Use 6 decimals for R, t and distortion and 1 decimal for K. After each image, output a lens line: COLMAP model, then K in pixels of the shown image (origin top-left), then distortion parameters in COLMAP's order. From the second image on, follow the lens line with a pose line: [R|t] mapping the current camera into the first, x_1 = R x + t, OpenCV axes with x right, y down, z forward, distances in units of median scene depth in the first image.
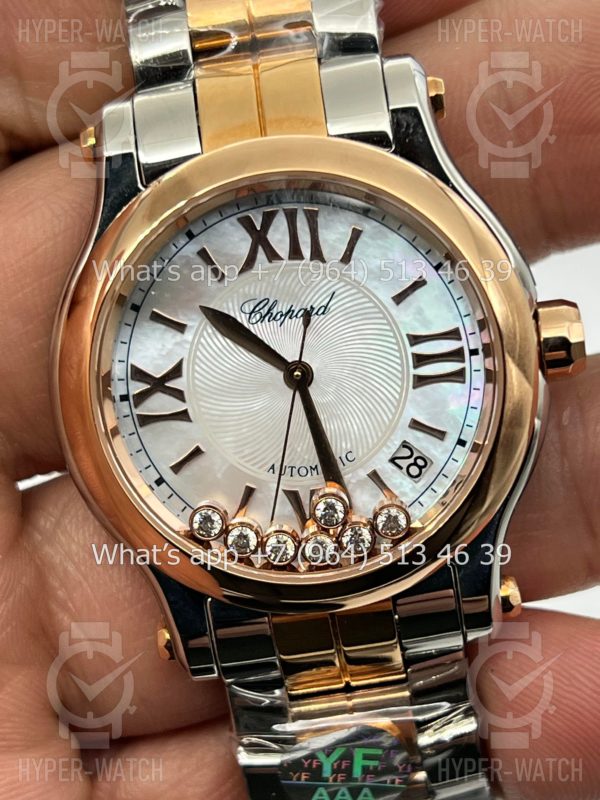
lens RADIAL K [[1780.5, 0, 300.0], [0, 1780.5, 400.0], [0, 0, 1]] dist [0.111390, -0.023194]
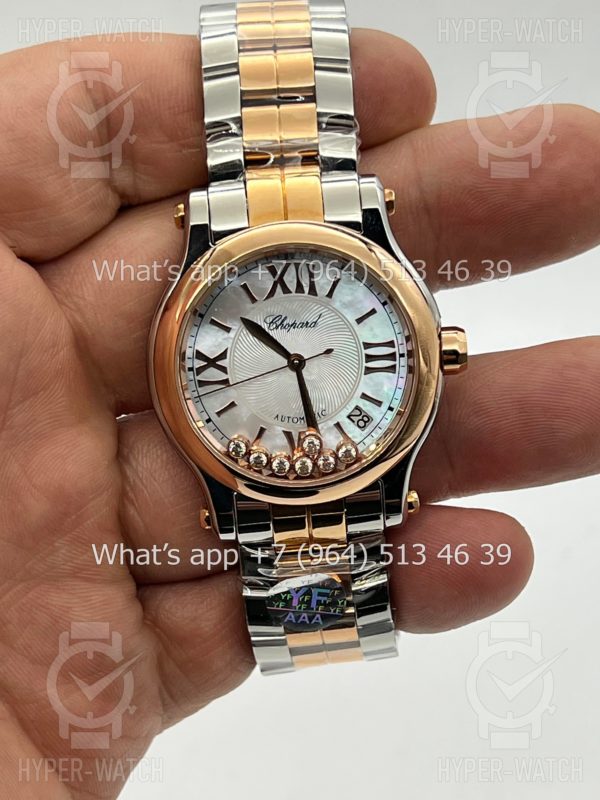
lens RADIAL K [[1832.5, 0, 300.0], [0, 1832.5, 400.0], [0, 0, 1]] dist [0.142563, 0.602465]
pose [[0.996824, 0.062423, 0.049449, -0.080138], [-0.064403, 0.997141, 0.039515, -0.046852], [-0.046841, -0.042574, 0.997995, -0.713909]]
